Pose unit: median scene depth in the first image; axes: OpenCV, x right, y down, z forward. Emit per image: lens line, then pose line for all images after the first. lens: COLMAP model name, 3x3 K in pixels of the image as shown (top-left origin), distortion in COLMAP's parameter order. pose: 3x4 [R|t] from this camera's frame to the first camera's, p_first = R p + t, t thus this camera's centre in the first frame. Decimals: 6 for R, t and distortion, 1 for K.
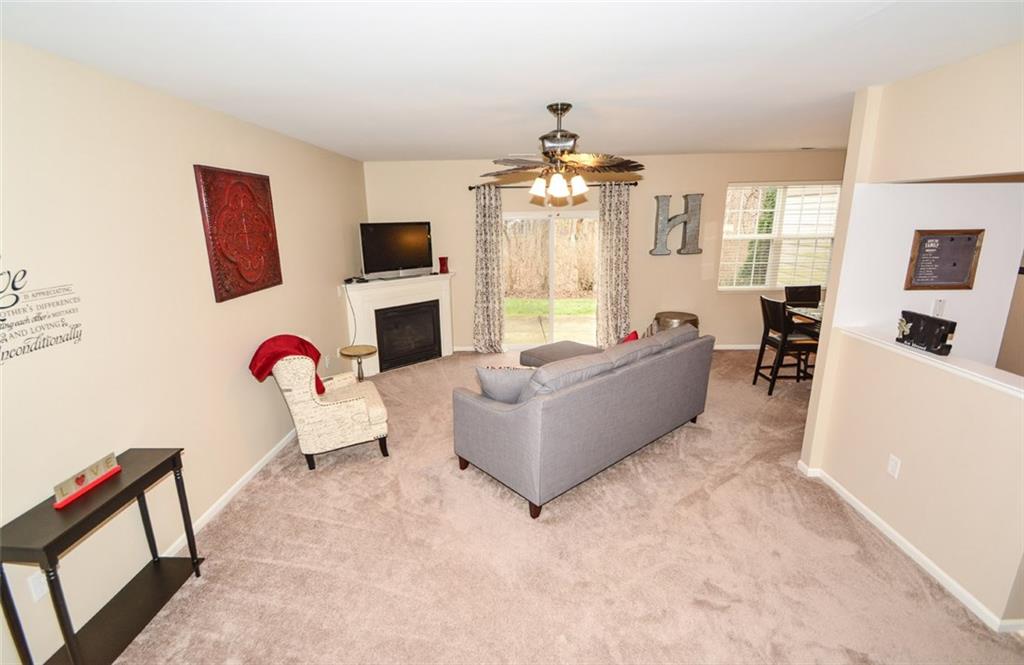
lens RADIAL K [[464.3, 0, 497.0], [0, 464.3, 329.0], [0, 0, 1]] dist [0.029722, -0.023879]
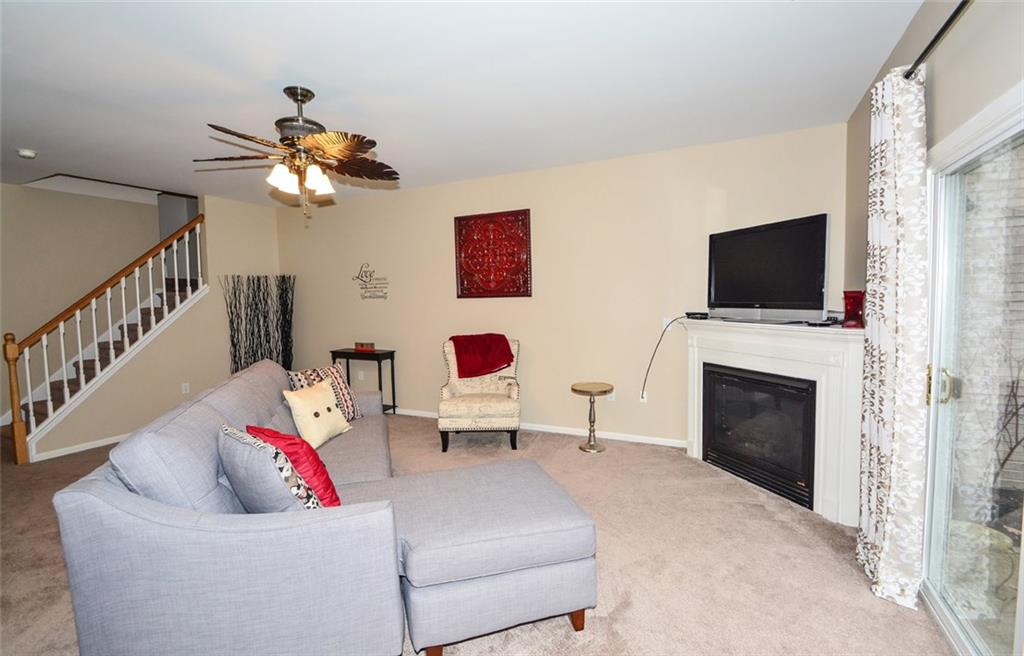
lens RADIAL K [[467.6, 0, 509.4], [0, 467.6, 328.4], [0, 0, 1]] dist [-0.002050, -0.000838]
pose [[-0.404404, 0.083771, -0.910736, 0.679425], [-0.191092, 0.966078, 0.173714, -0.225723], [0.894394, 0.244285, -0.374678, 1.484208]]
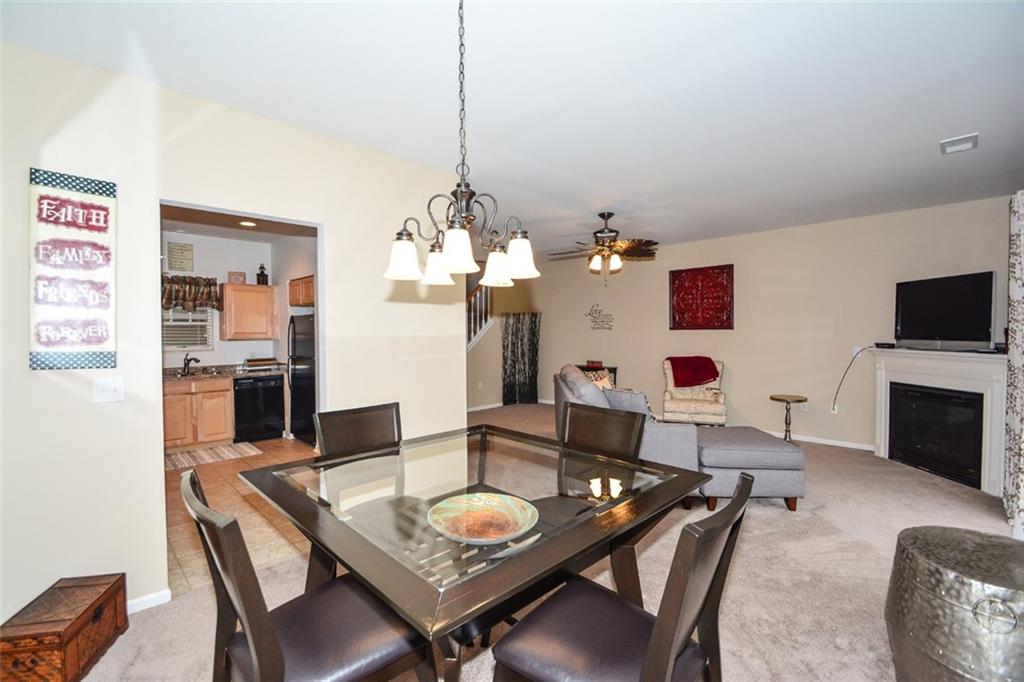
lens RADIAL K [[450.8, 0, 496.7], [0, 450.8, 342.3], [0, 0, 1]] dist [0.016432, -0.017657]
pose [[-0.699759, 0.038642, -0.713334, 1.245372], [-0.150890, 0.968013, 0.200457, -0.252220], [0.698262, 0.247907, -0.671545, 1.550621]]
